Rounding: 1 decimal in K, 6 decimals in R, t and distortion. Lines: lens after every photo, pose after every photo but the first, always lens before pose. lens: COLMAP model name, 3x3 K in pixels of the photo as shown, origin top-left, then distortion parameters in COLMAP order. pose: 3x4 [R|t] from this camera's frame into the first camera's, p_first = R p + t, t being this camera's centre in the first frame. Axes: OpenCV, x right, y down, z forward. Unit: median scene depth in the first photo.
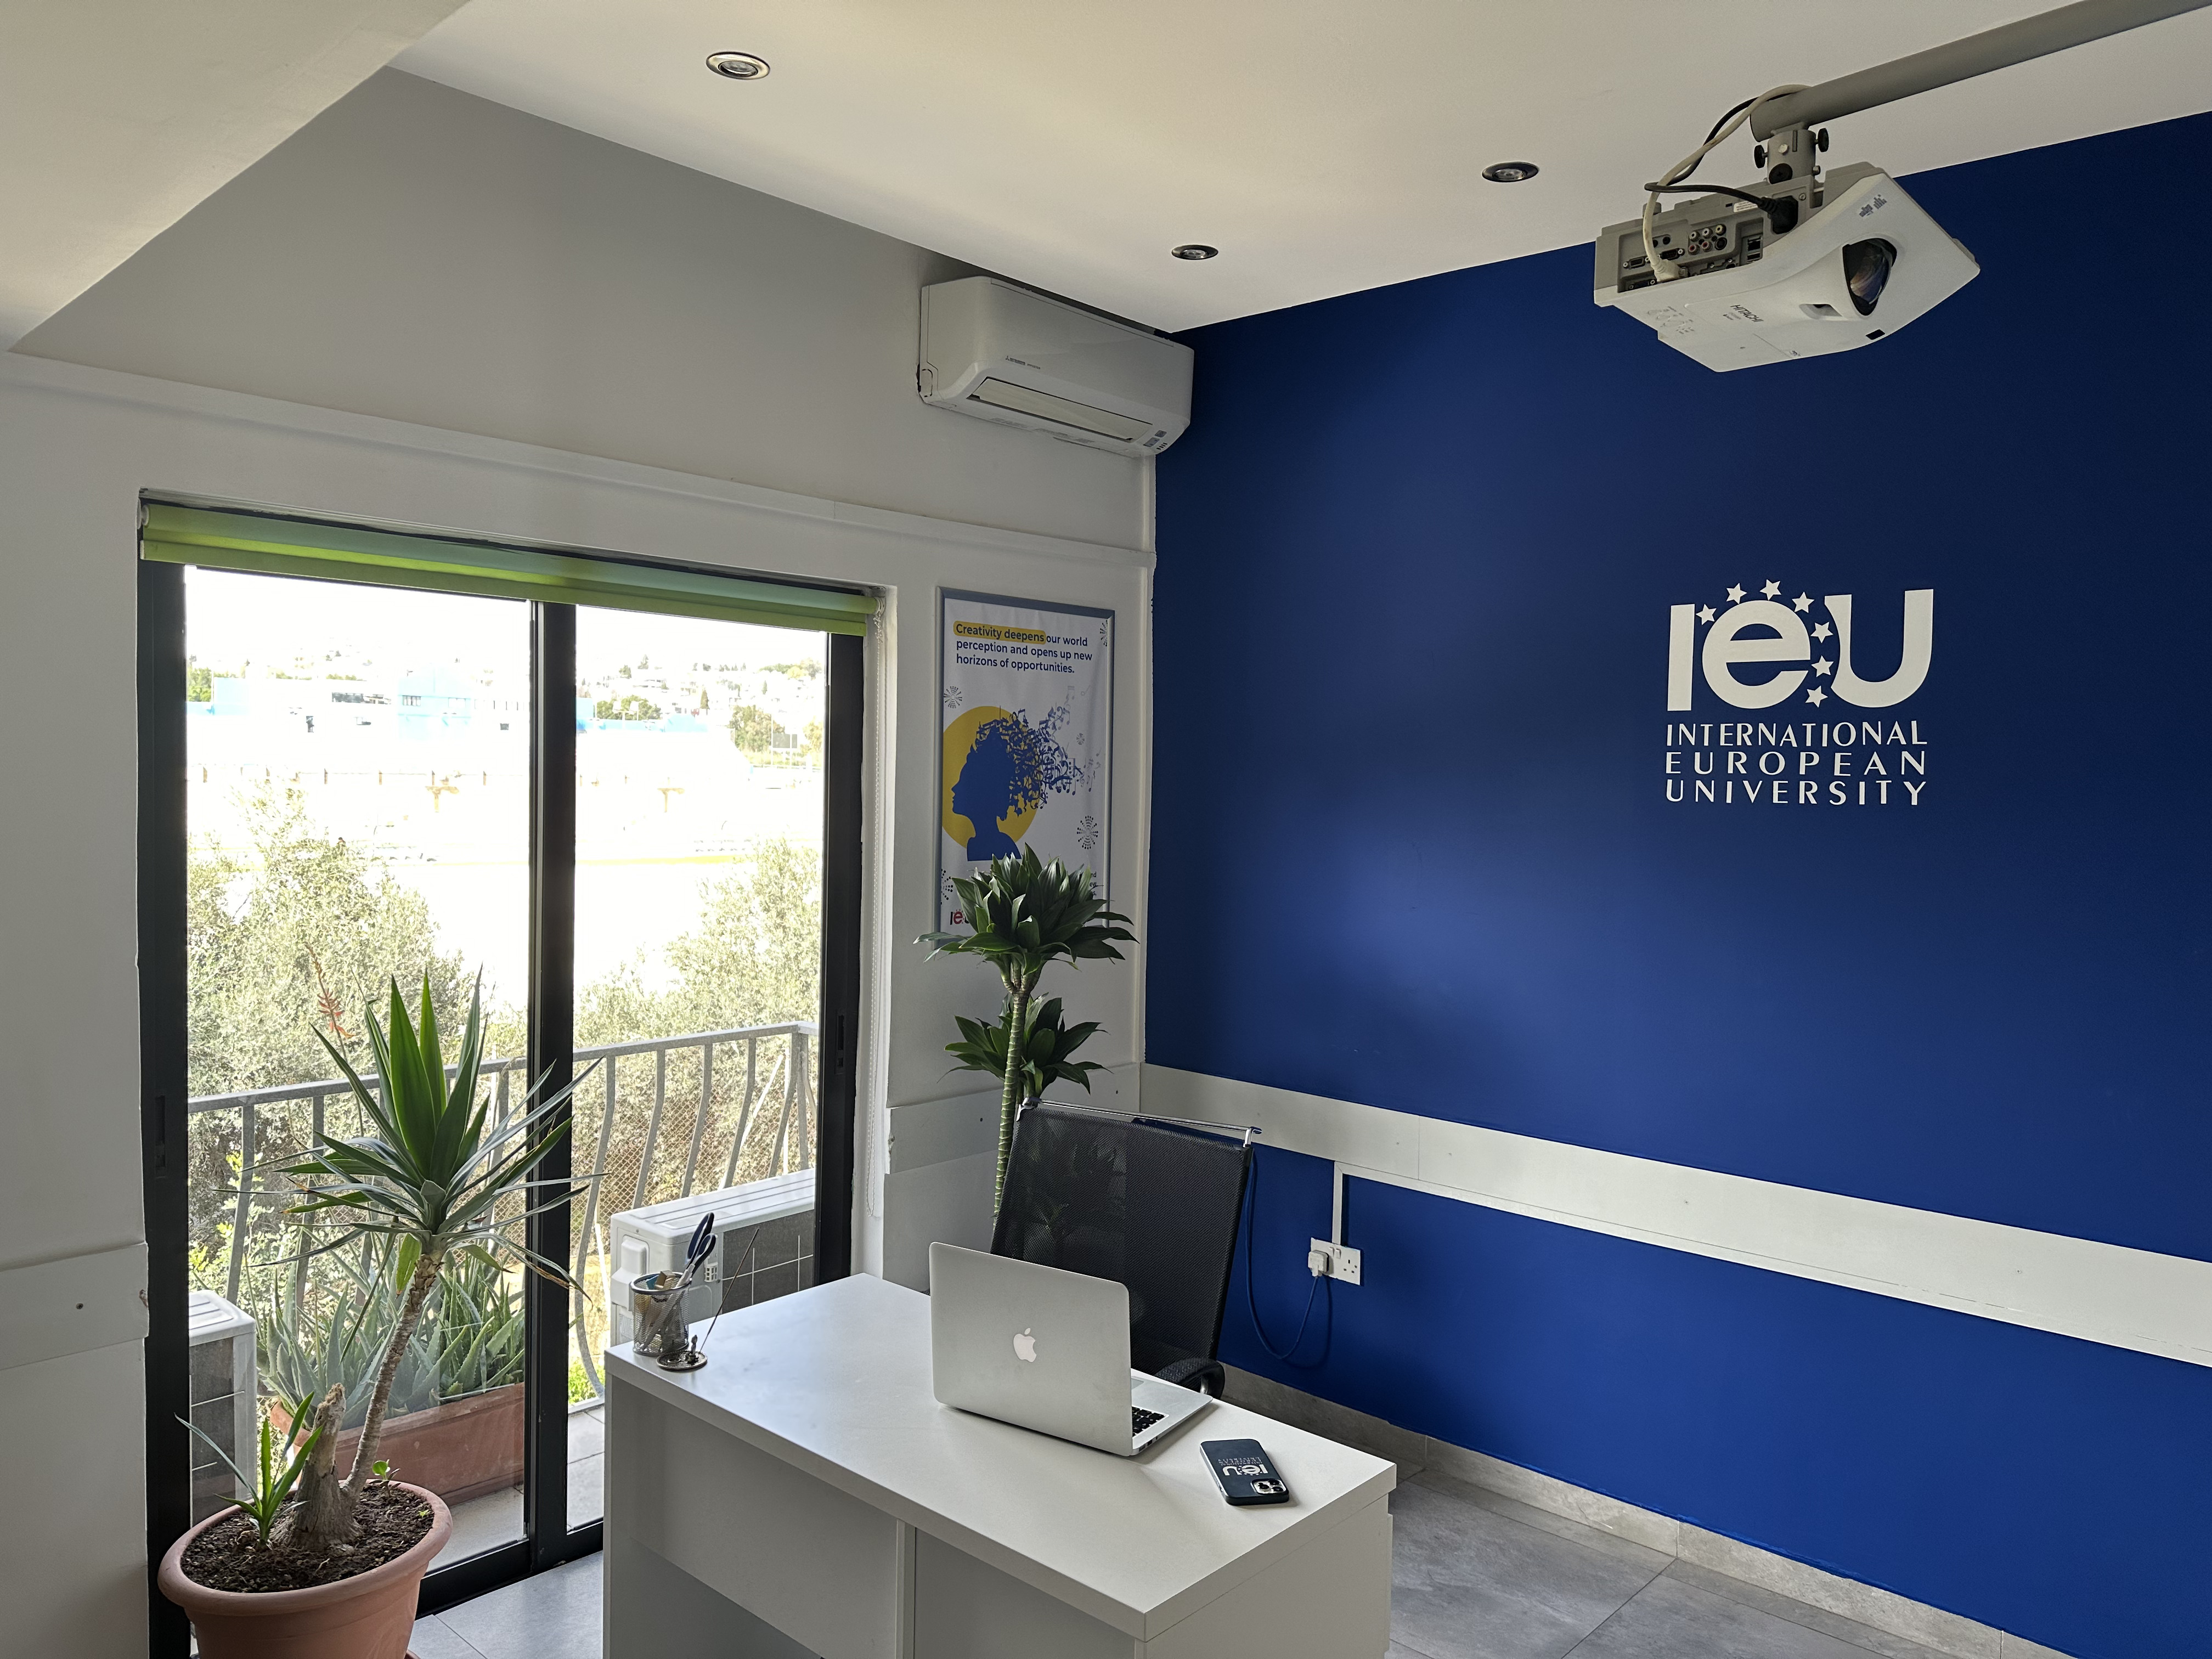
lens RADIAL K [[1555.1, 0, 1106.0], [0, 1555.1, 829.5], [0, 0, 1]] dist [0.161357, -0.228525]
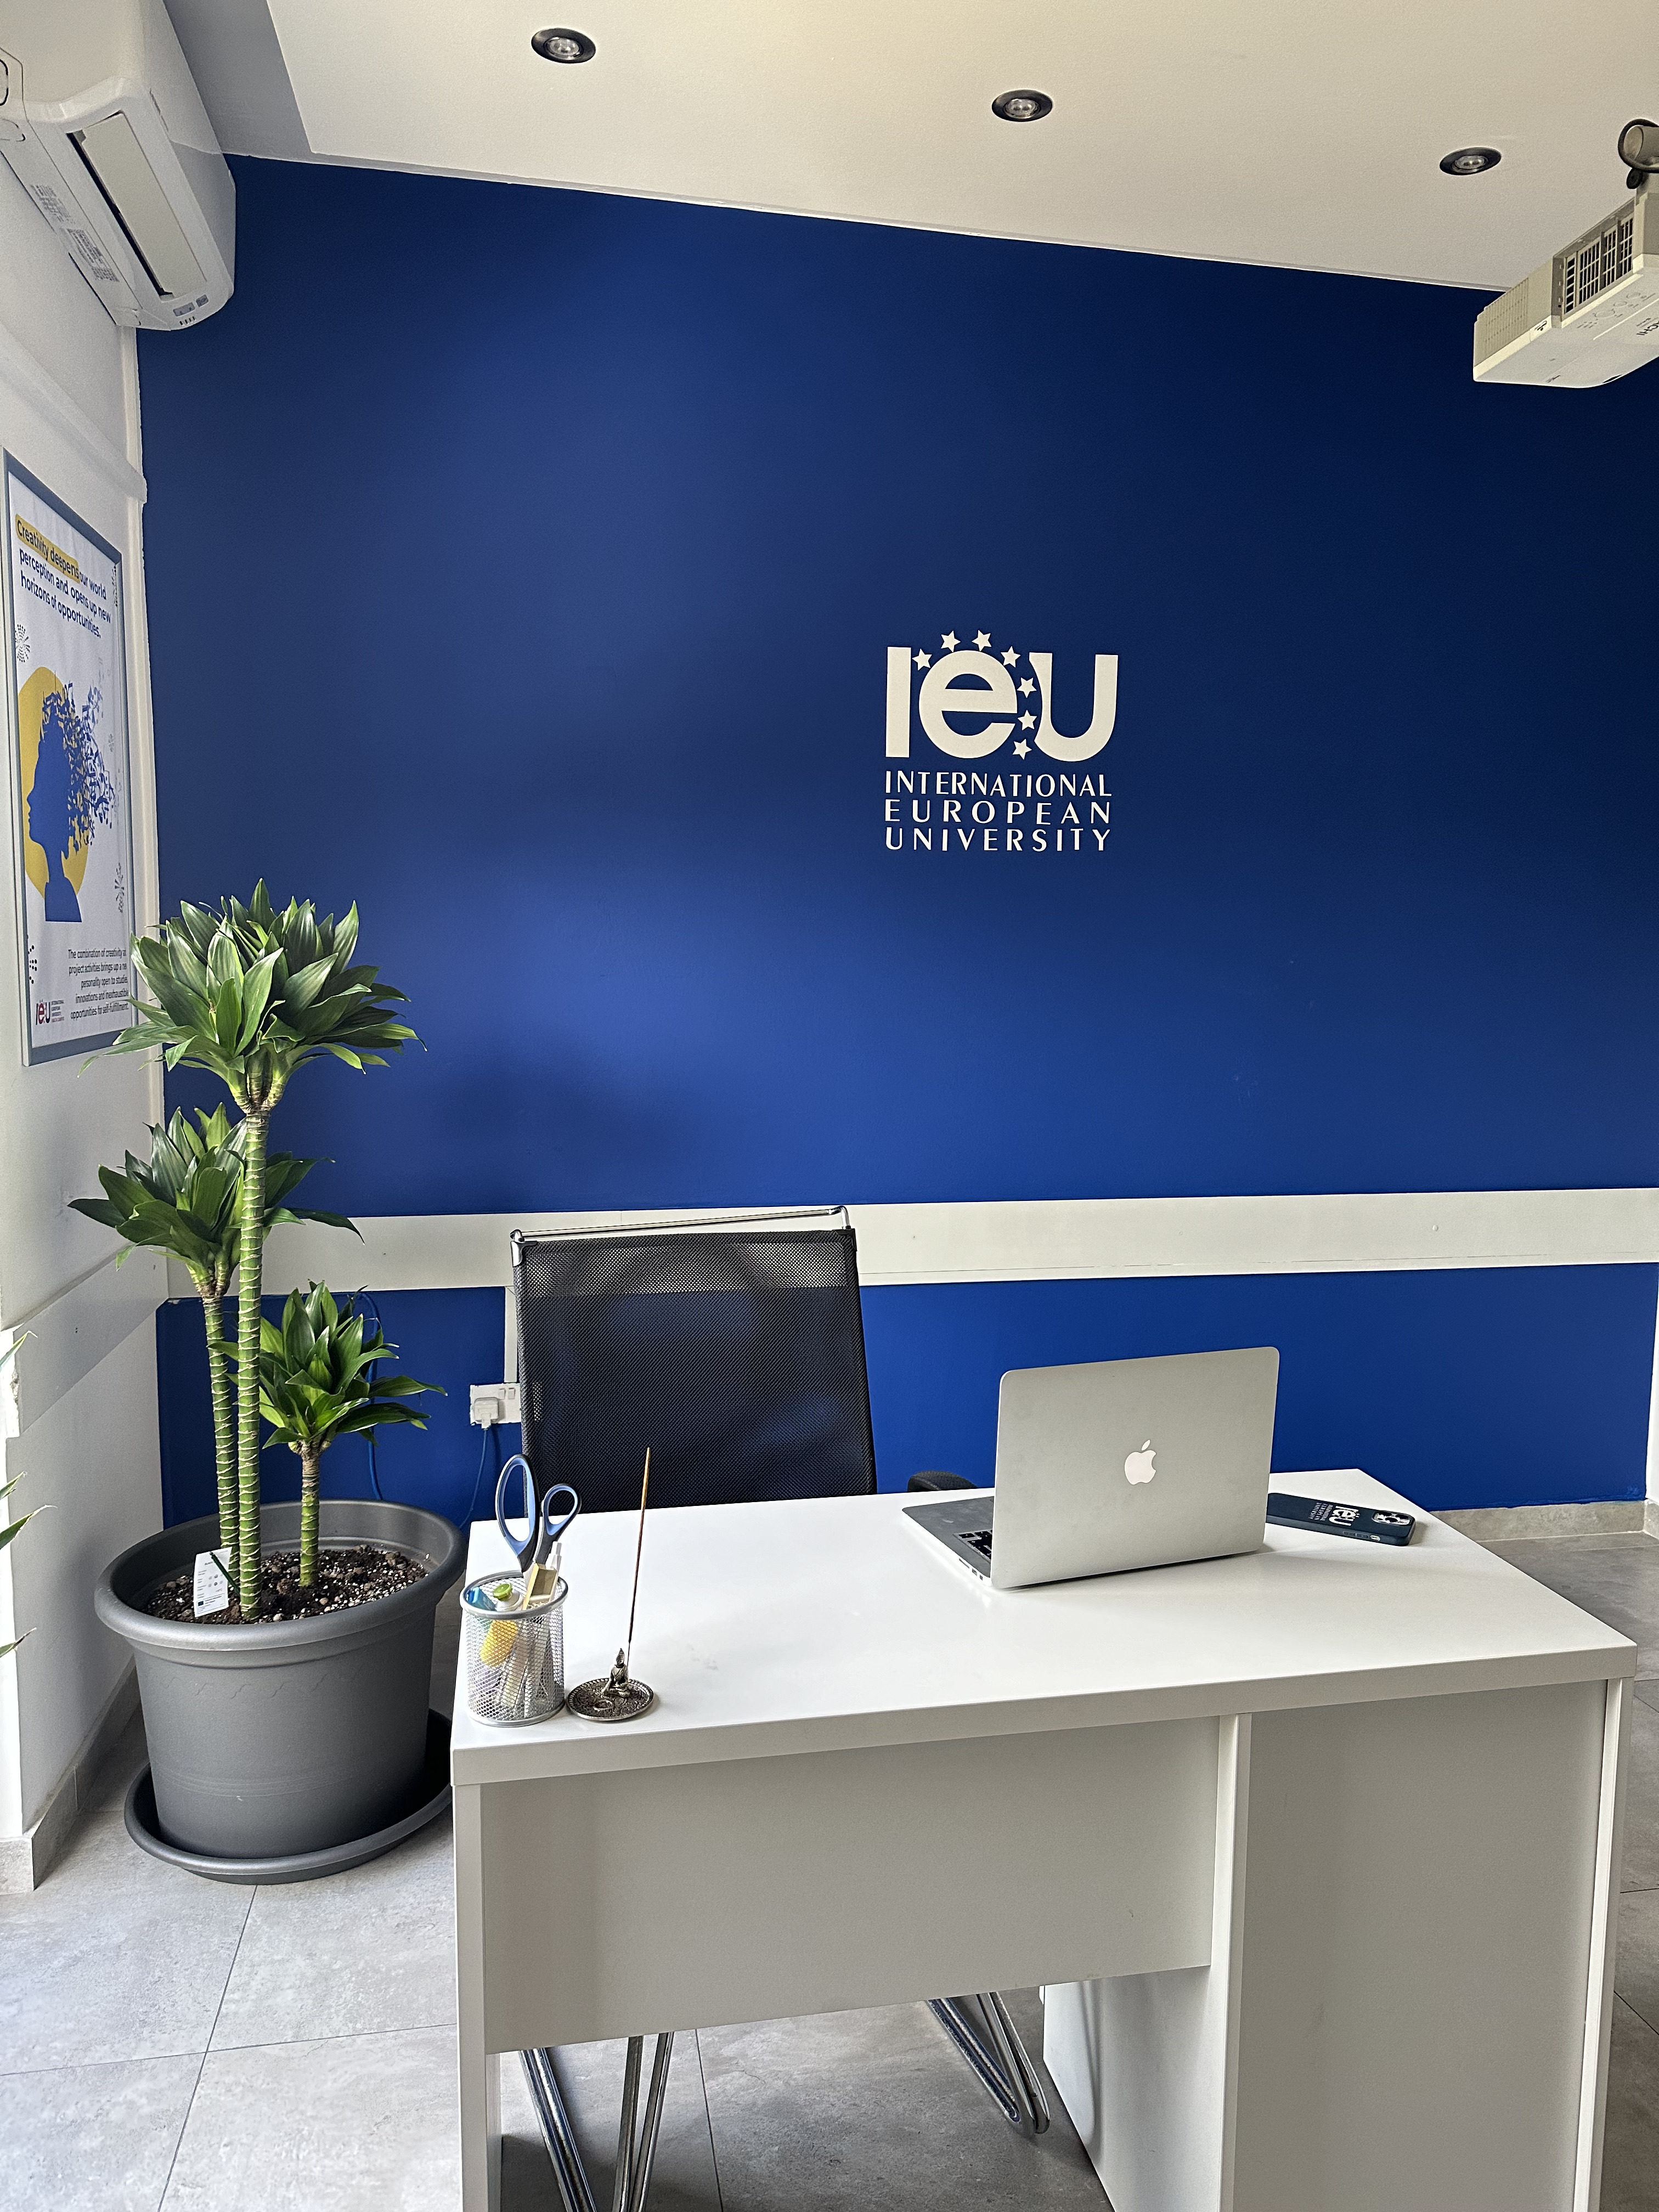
lens RADIAL K [[1555.1, 0, 829.5], [0, 1555.1, 1106.0], [0, 0, 1]] dist [0.161357, -0.228525]
pose [[0.611508, -0.093175, 0.785733, -0.483980], [0.030993, 0.995101, 0.093882, 0.052340], [-0.790631, -0.033057, 0.611400, 0.440130]]
